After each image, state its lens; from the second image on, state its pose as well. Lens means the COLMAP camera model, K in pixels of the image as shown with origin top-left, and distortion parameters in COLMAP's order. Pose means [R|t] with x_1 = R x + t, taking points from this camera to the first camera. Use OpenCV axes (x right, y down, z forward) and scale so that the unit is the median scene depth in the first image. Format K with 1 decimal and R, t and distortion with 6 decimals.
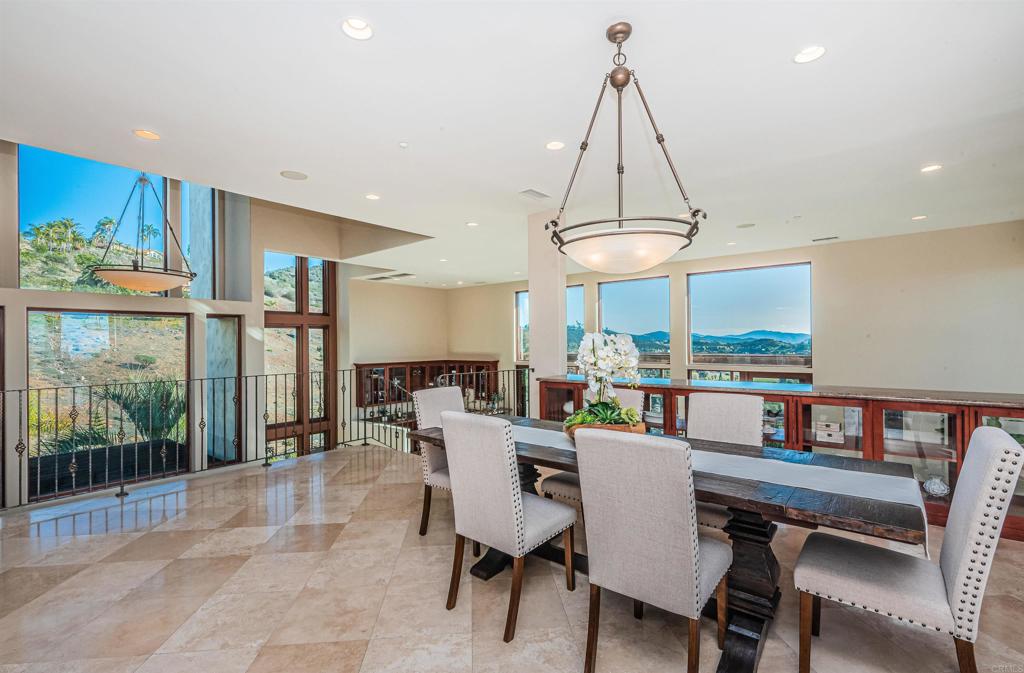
lens RADIAL K [[466.4, 0, 519.0], [0, 466.4, 338.2], [0, 0, 1]] dist [0.012995, 0.000493]
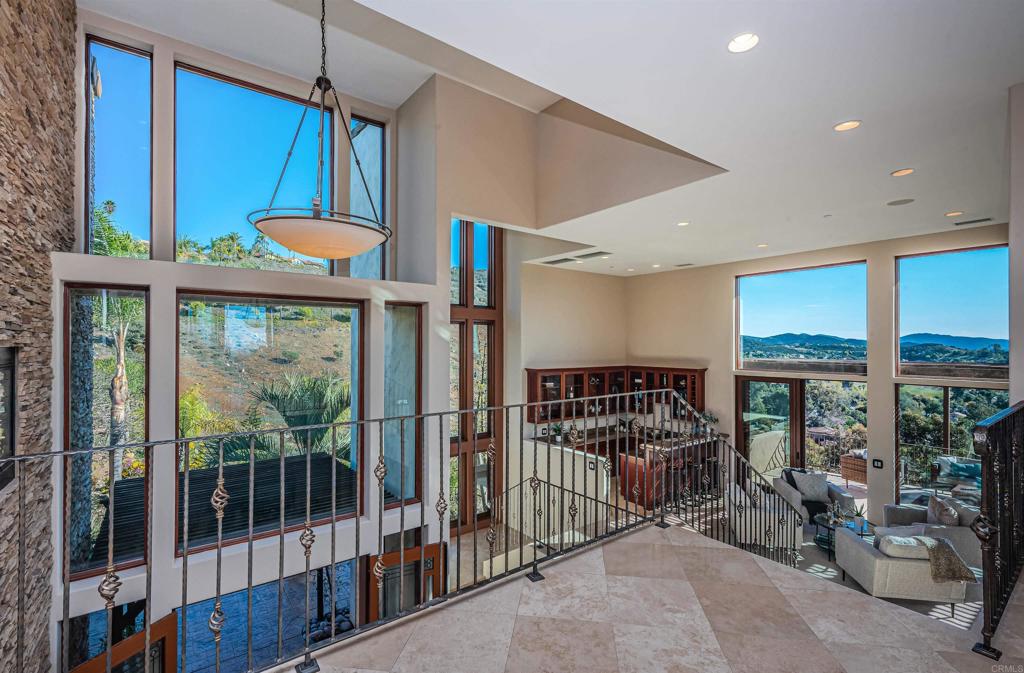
lens RADIAL K [[466.4, 0, 510.2], [0, 466.4, 341.8], [0, 0, 1]] dist [0.012995, 0.000493]
pose [[0.973691, 0.011984, -0.227559, -0.193615], [-0.010665, 0.999918, 0.007026, 0.003084], [0.227625, -0.004415, 0.973739, 0.210750]]
